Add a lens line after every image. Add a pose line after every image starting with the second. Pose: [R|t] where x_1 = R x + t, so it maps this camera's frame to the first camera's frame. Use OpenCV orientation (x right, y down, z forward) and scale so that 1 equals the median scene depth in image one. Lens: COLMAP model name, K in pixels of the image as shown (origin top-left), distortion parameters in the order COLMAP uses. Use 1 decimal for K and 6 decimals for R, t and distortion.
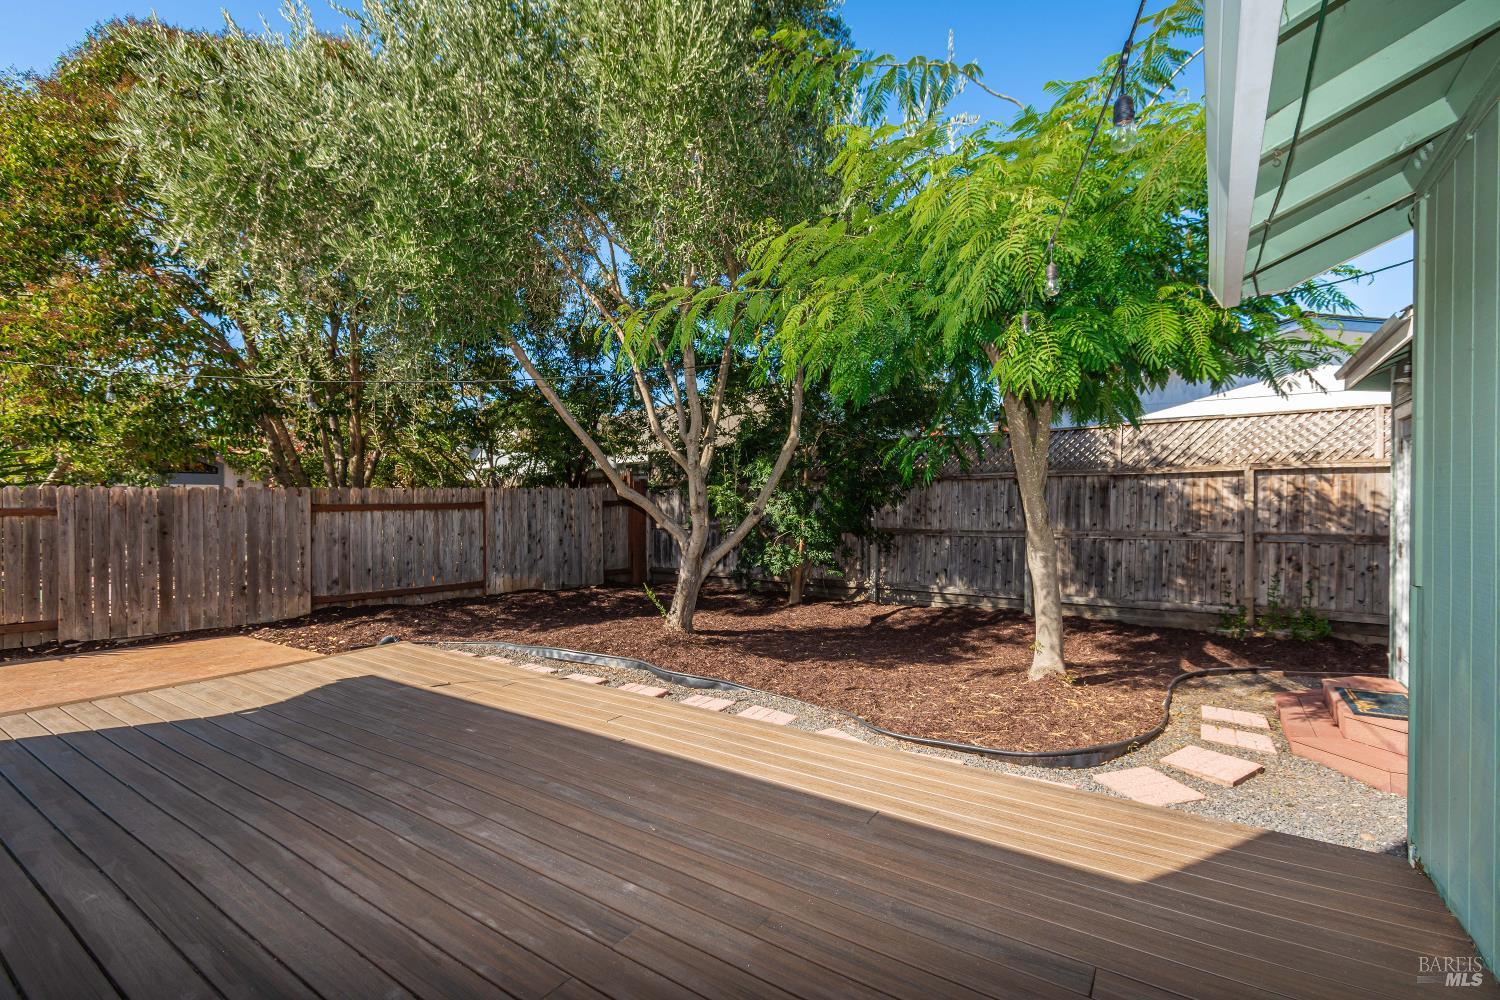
lens RADIAL K [[673.8, 0, 754.0], [0, 673.8, 513.8], [0, 0, 1]] dist [0.009940, -0.000938]
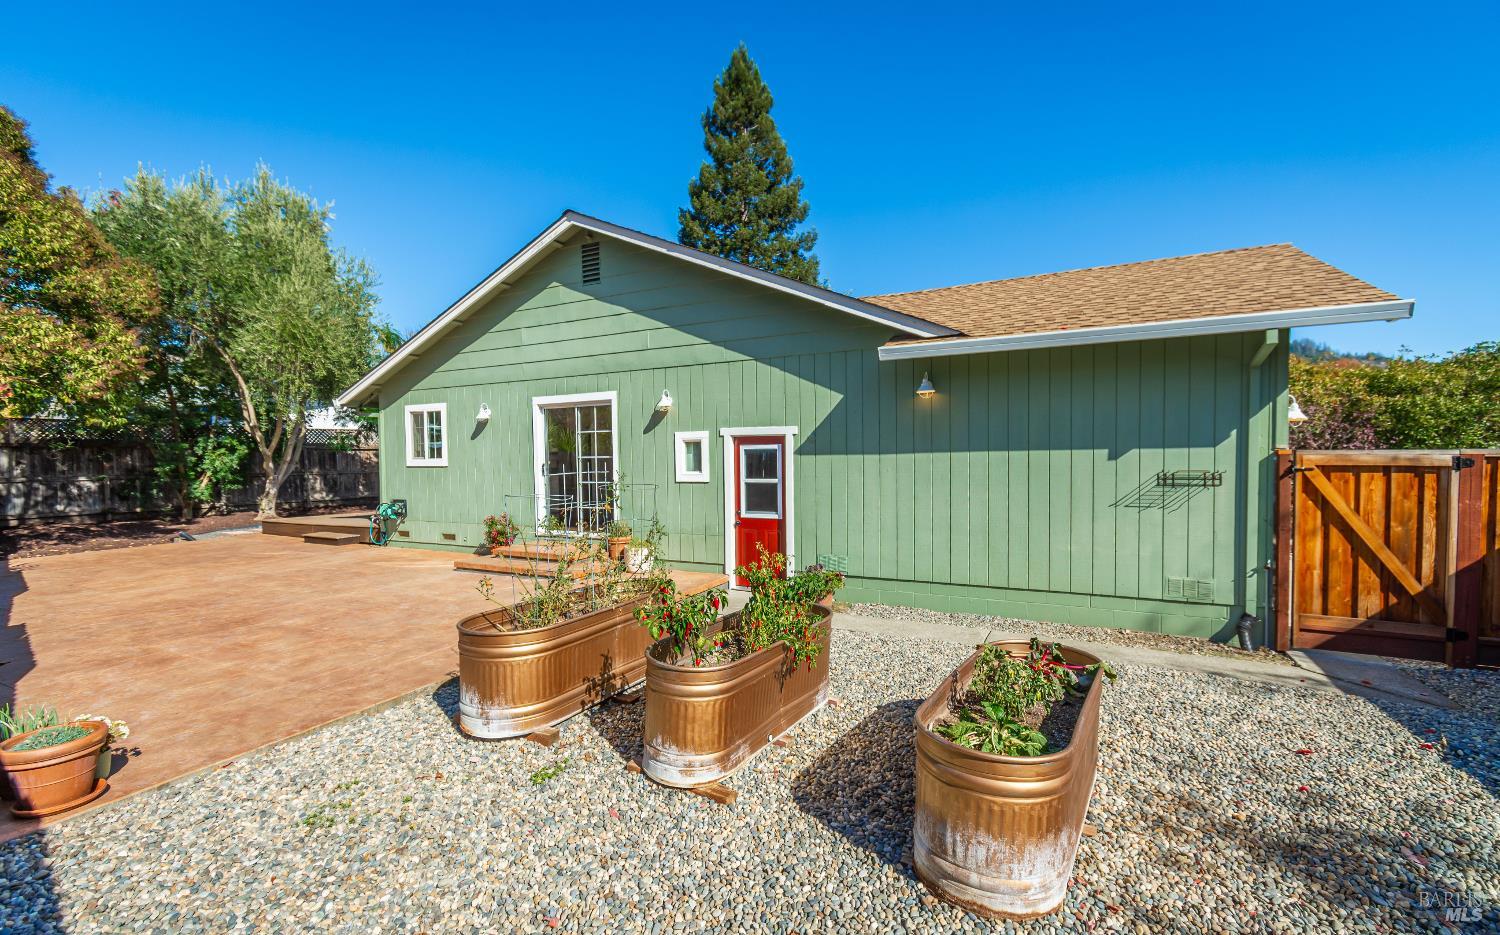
lens RADIAL K [[629.1, 0, 752.3], [0, 629.1, 485.1], [0, 0, 1]] dist [0.008249, -0.000750]
pose [[-0.122053, -0.040411, 0.991701, -2.216386], [0.024666, 0.998739, 0.043733, 0.016634], [-0.992217, 0.029799, -0.120902, -0.305407]]
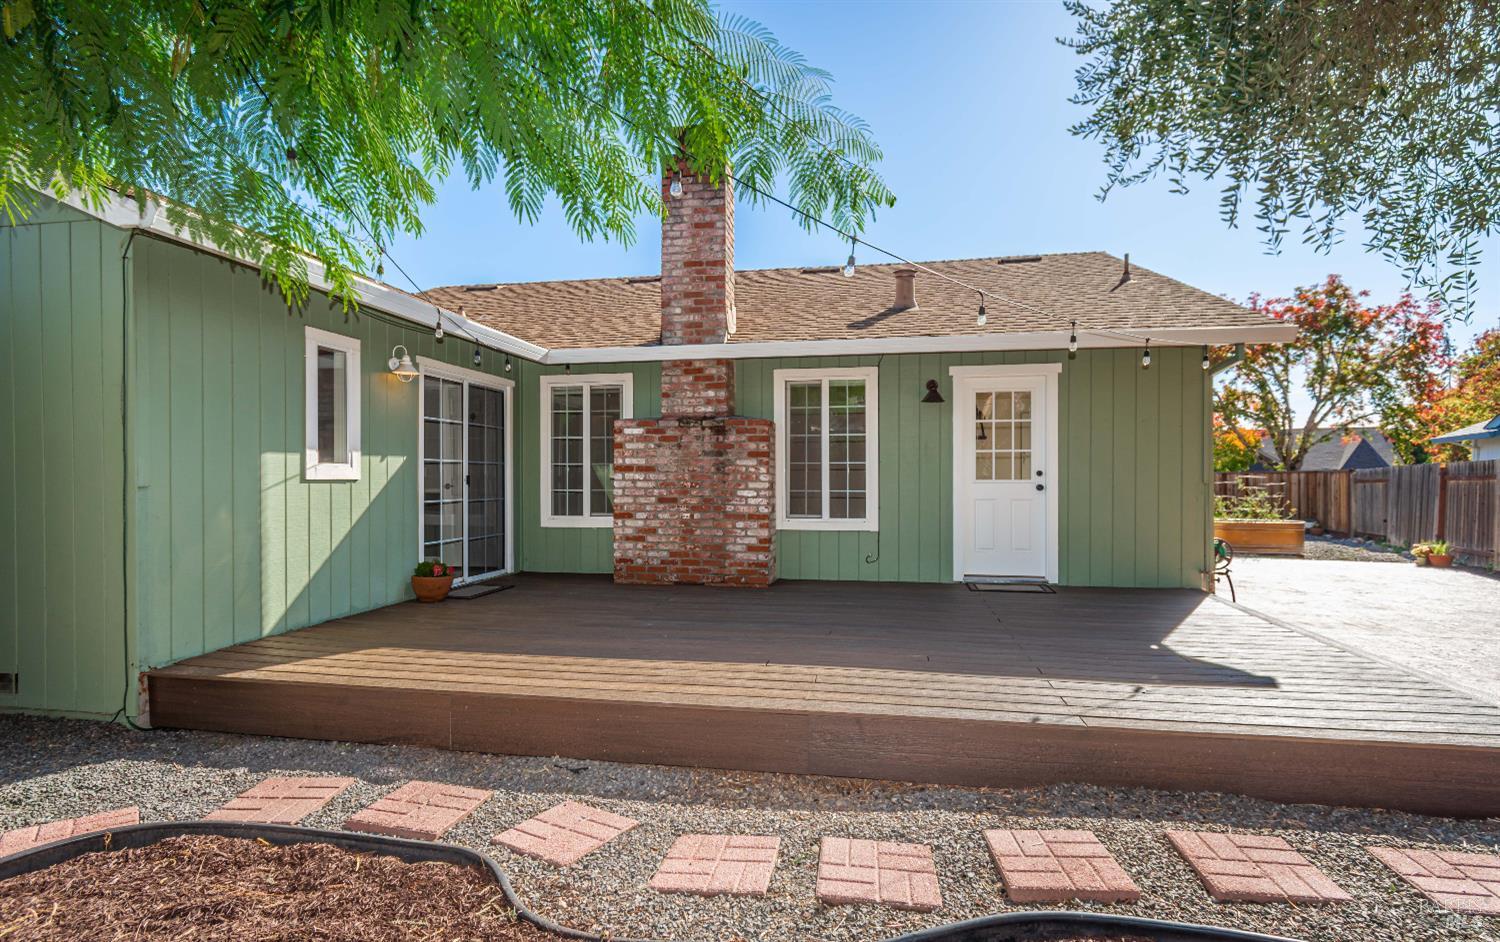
lens RADIAL K [[727.4, 0, 751.1], [0, 727.4, 481.2], [0, 0, 1]] dist [0.004300, -0.001713]
pose [[-0.919650, -0.002220, -0.392734, 0.121497], [-0.009524, 0.999816, 0.016651, 0.018094], [0.392625, 0.019053, -0.919501, 0.929062]]
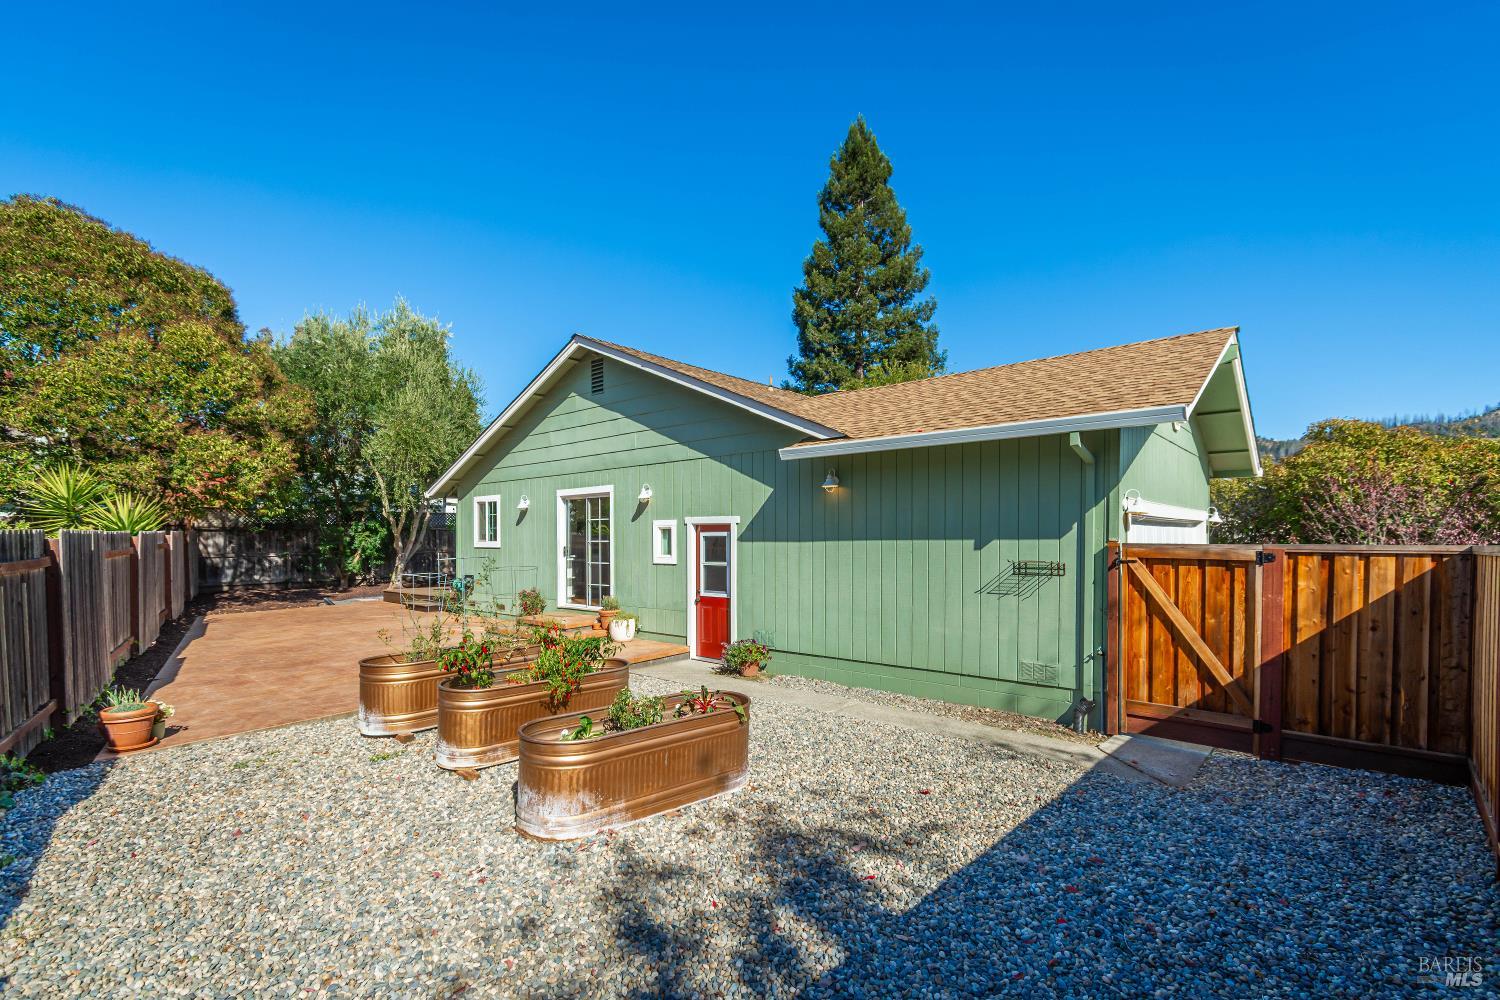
lens RADIAL K [[666.9, 0, 758.7], [0, 666.9, 549.5], [0, 0, 1]] dist [0.009270, -0.000686]
pose [[0.107329, -0.017374, 0.994072, -2.413309], [0.020440, 0.999675, 0.015265, 0.011028], [-0.994013, 0.018680, 0.107649, -0.653897]]
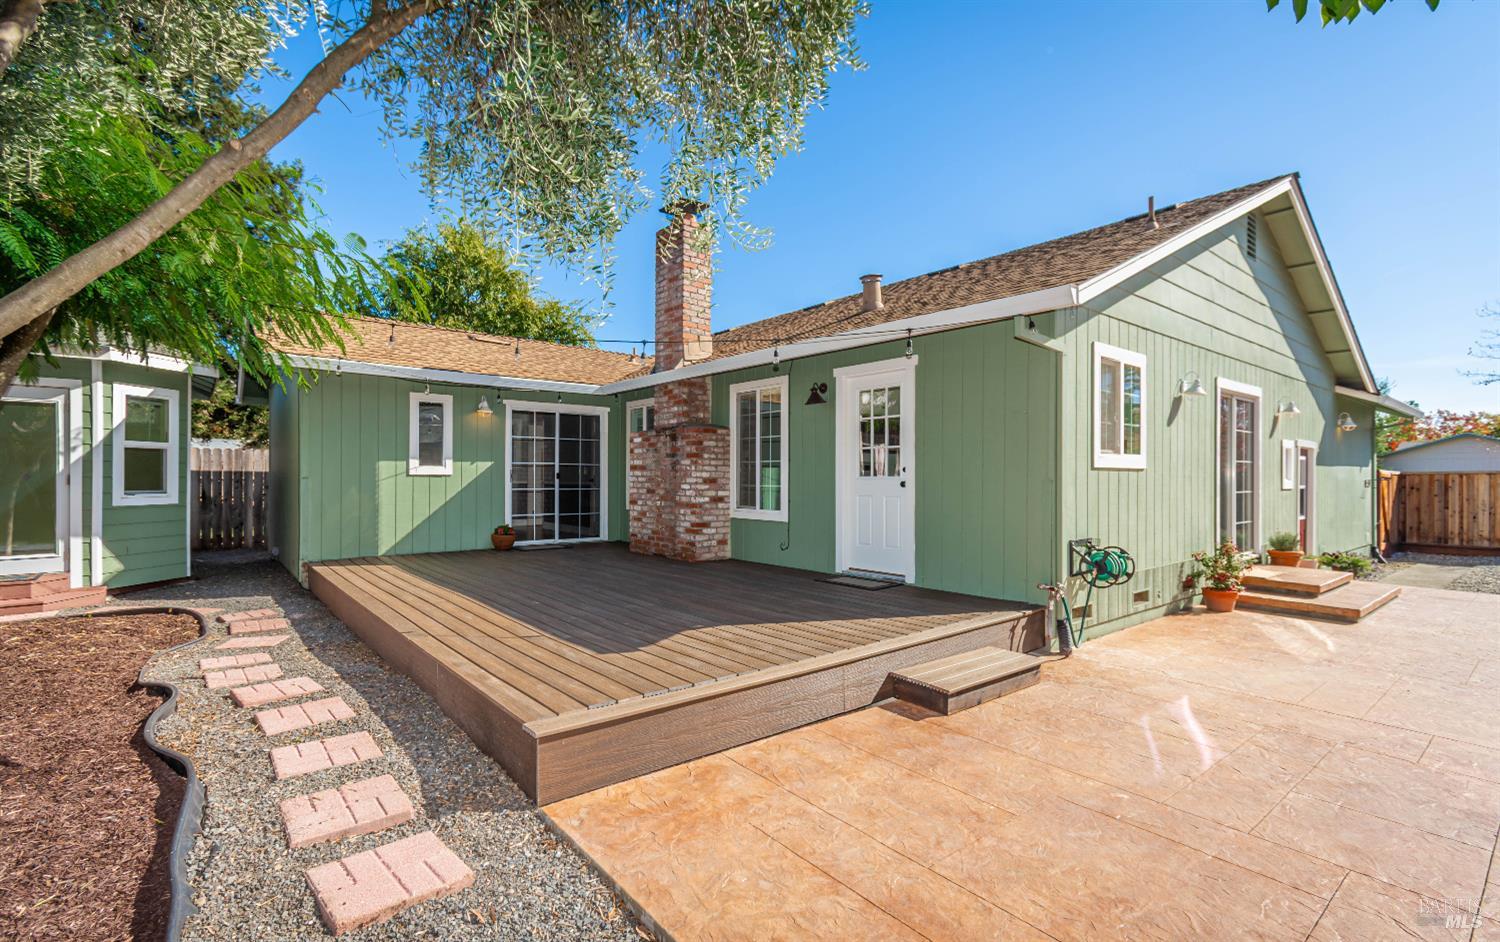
lens RADIAL K [[673.0, 0, 737.8], [0, 673.0, 475.5], [0, 0, 1]] dist [0.019942, -0.009041]
pose [[-0.953345, -0.005558, 0.301832, -0.602923], [-0.001444, 0.999903, 0.013853, 0.016213], [-0.301880, 0.012771, -0.953260, 1.072995]]
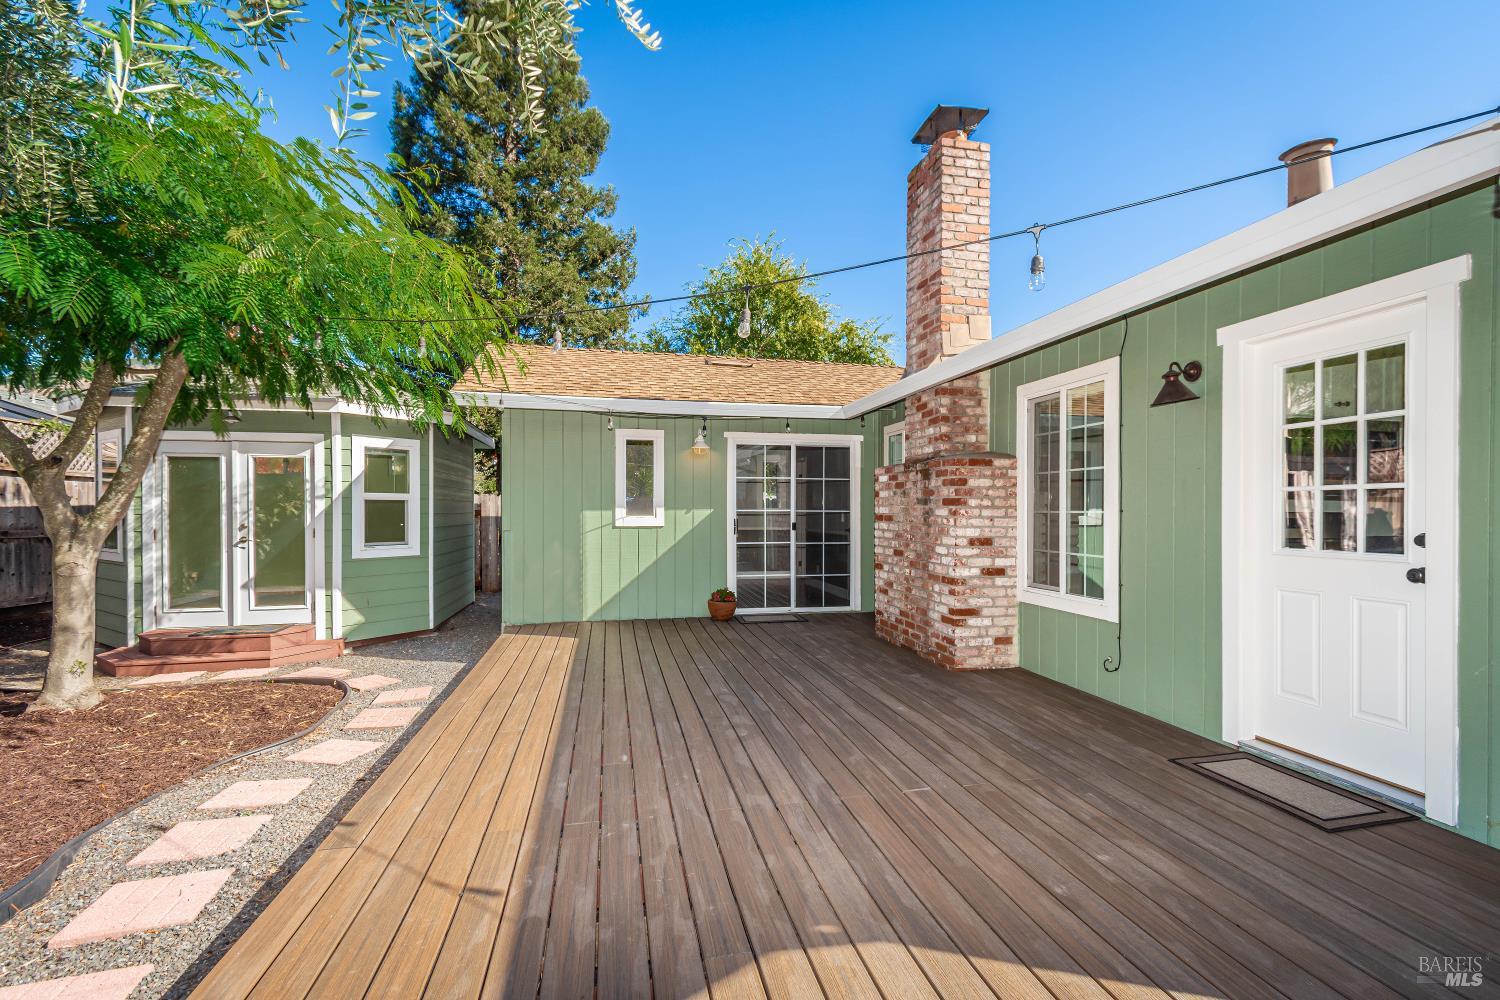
lens RADIAL K [[673.8, 0, 754.0], [0, 673.8, 513.8], [0, 0, 1]] dist [0.009940, -0.000938]
pose [[-0.715065, -0.007449, 0.699018, -0.548802], [0.007711, 0.999798, 0.018541, -0.001951], [-0.699016, 0.018648, -0.714863, 0.721459]]
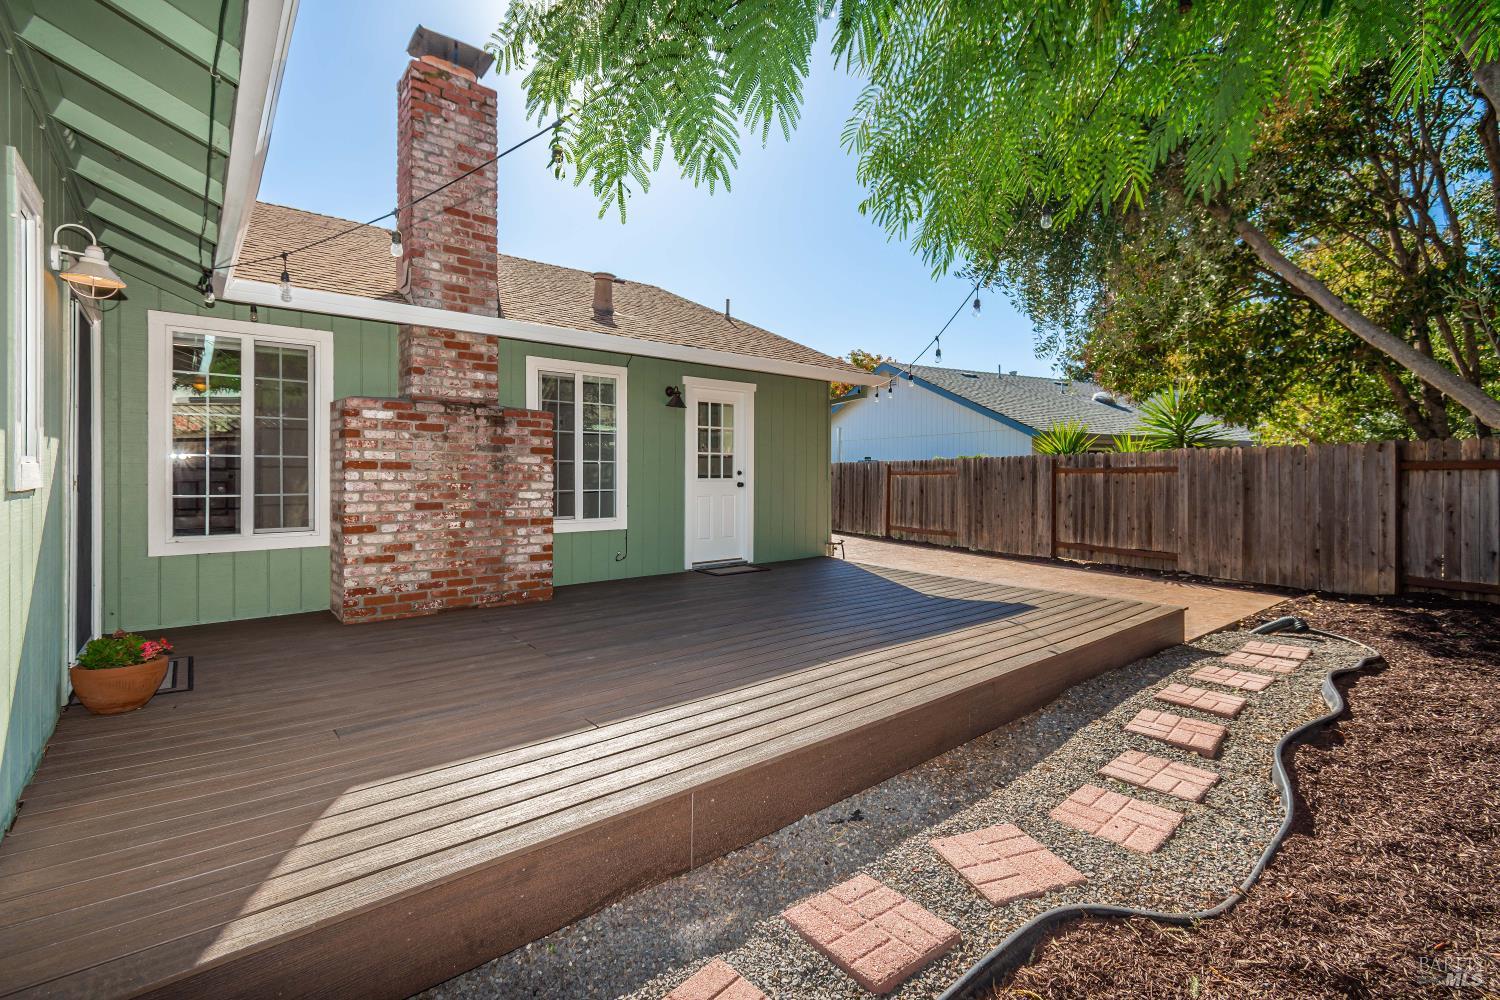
lens RADIAL K [[672.6, 0, 748.6], [0, 672.6, 476.4], [0, 0, 1]] dist [0.010179, -0.000226]
pose [[-0.283070, 0.001951, -0.959097, 0.398547], [-0.022204, 0.999717, 0.008587, 0.016213], [0.958842, 0.023726, -0.282947, 0.543680]]
